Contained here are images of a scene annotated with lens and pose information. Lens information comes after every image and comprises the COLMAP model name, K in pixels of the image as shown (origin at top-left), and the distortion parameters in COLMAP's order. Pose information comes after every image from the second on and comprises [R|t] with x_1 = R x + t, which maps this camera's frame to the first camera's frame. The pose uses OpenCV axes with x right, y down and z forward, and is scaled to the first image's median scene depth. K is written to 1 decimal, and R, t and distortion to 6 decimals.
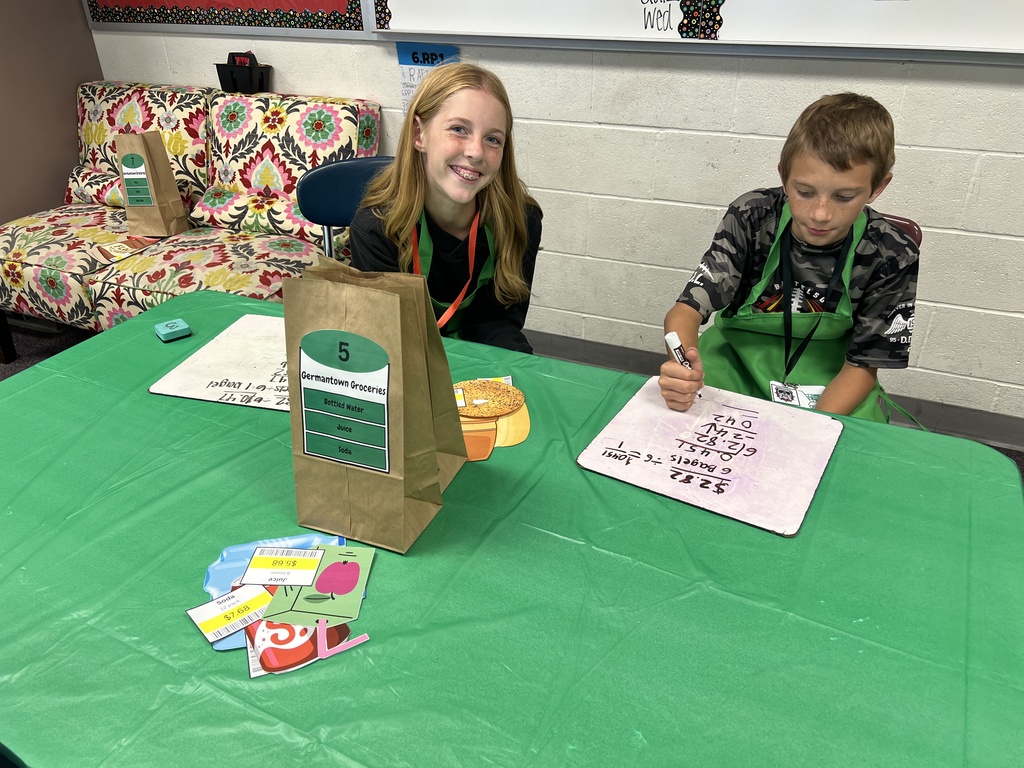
lens RADIAL K [[770.7, 0, 512.0], [0, 770.7, 384.0], [0, 0, 1]] dist [0.008117, 0.001008]
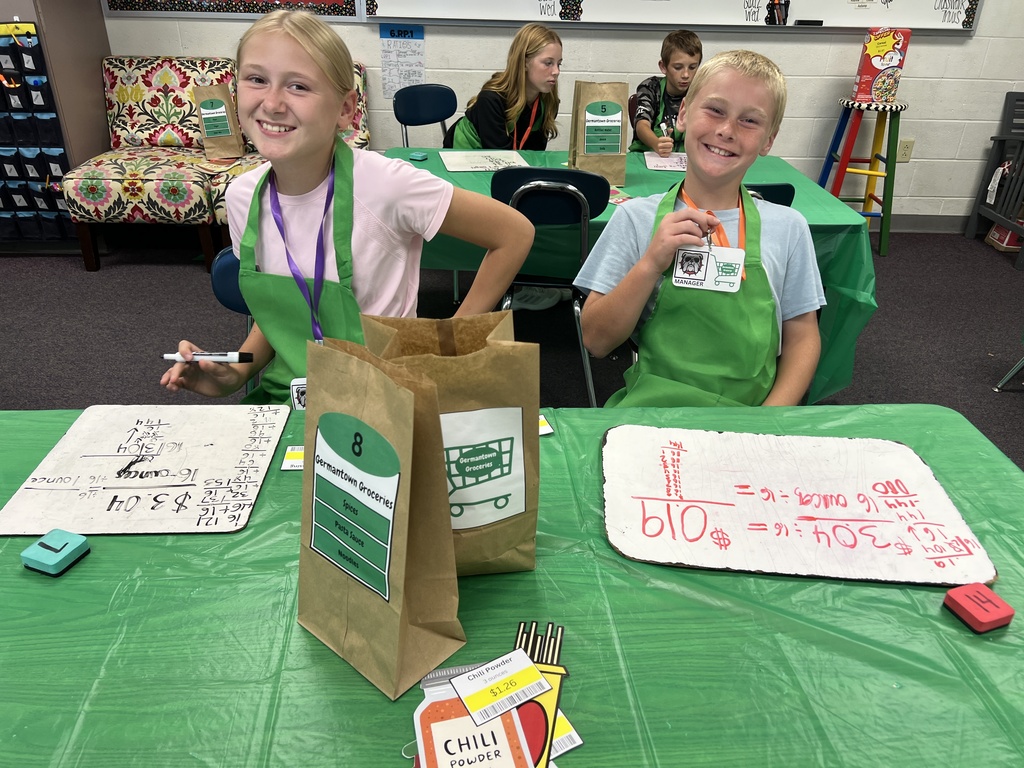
lens RADIAL K [[770.7, 0, 512.0], [0, 770.7, 384.0], [0, 0, 1]] dist [0.008117, 0.001008]
pose [[0.898363, -0.176652, 0.402166, -0.651716], [0.186236, 0.982383, 0.015496, 0.299254], [-0.397818, 0.060977, 0.915436, -0.495756]]
